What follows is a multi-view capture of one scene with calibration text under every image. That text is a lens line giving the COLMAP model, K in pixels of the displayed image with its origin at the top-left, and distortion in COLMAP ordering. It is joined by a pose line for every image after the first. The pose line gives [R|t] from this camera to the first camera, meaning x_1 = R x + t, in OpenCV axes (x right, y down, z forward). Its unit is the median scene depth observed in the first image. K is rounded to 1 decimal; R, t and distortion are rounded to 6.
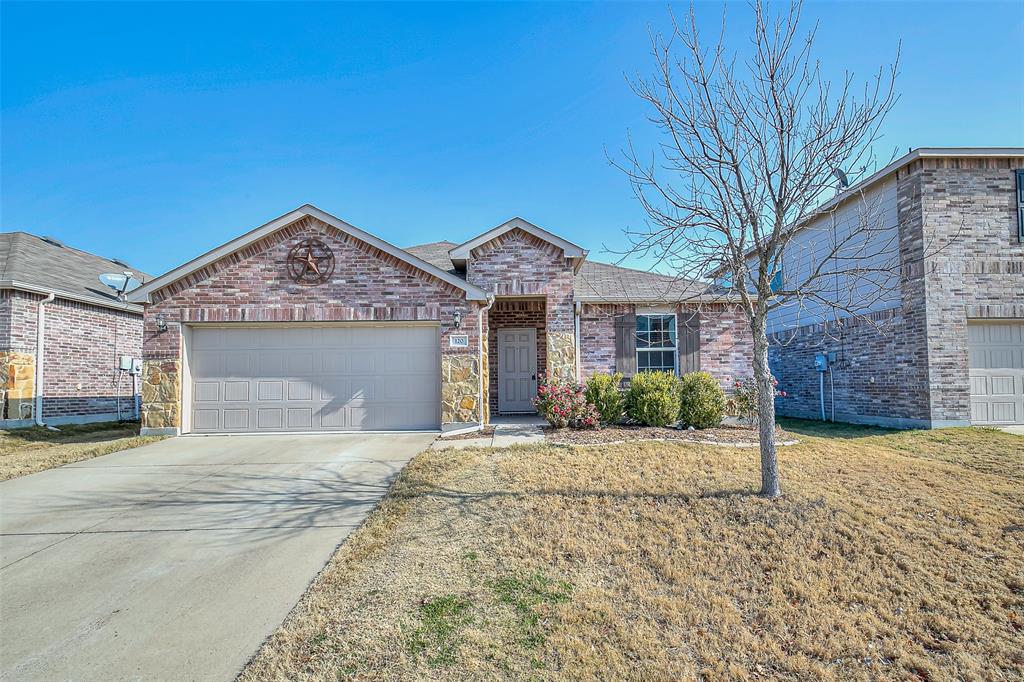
lens RADIAL K [[476.4, 0, 524.1], [0, 476.4, 341.9], [0, 0, 1]] dist [0.002274, 0.000138]
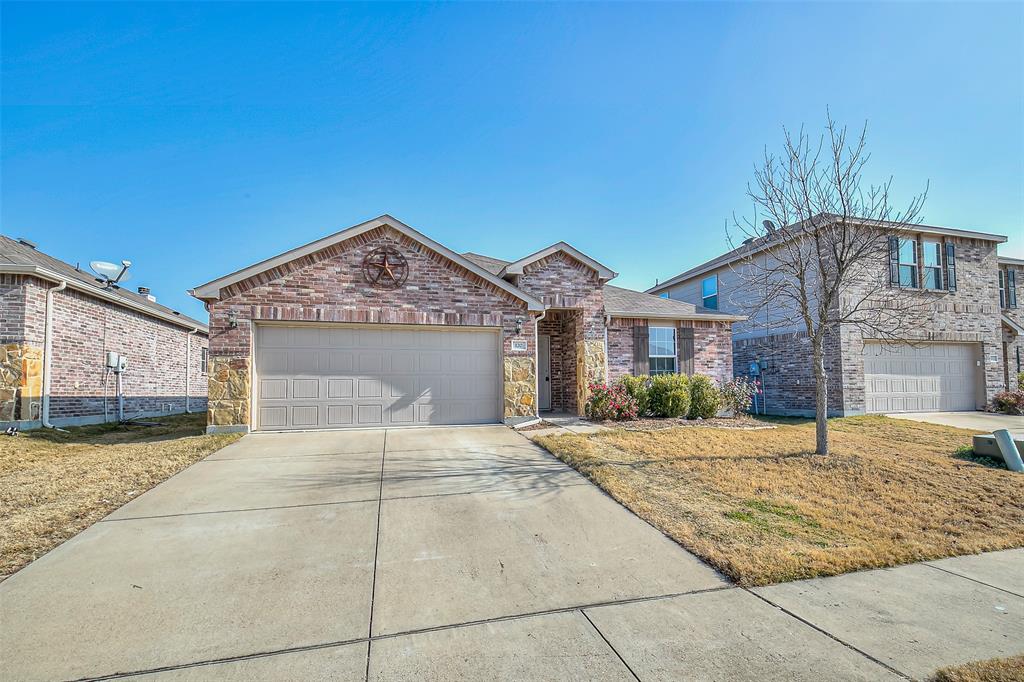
lens RADIAL K [[476.4, 0, 524.1], [0, 476.4, 341.9], [0, 0, 1]] dist [0.002274, 0.000138]
pose [[0.966034, 0.027520, 0.256944, -0.417209], [-0.024084, 0.999574, -0.016508, 0.008201], [-0.257289, 0.009759, 0.966285, -0.112473]]
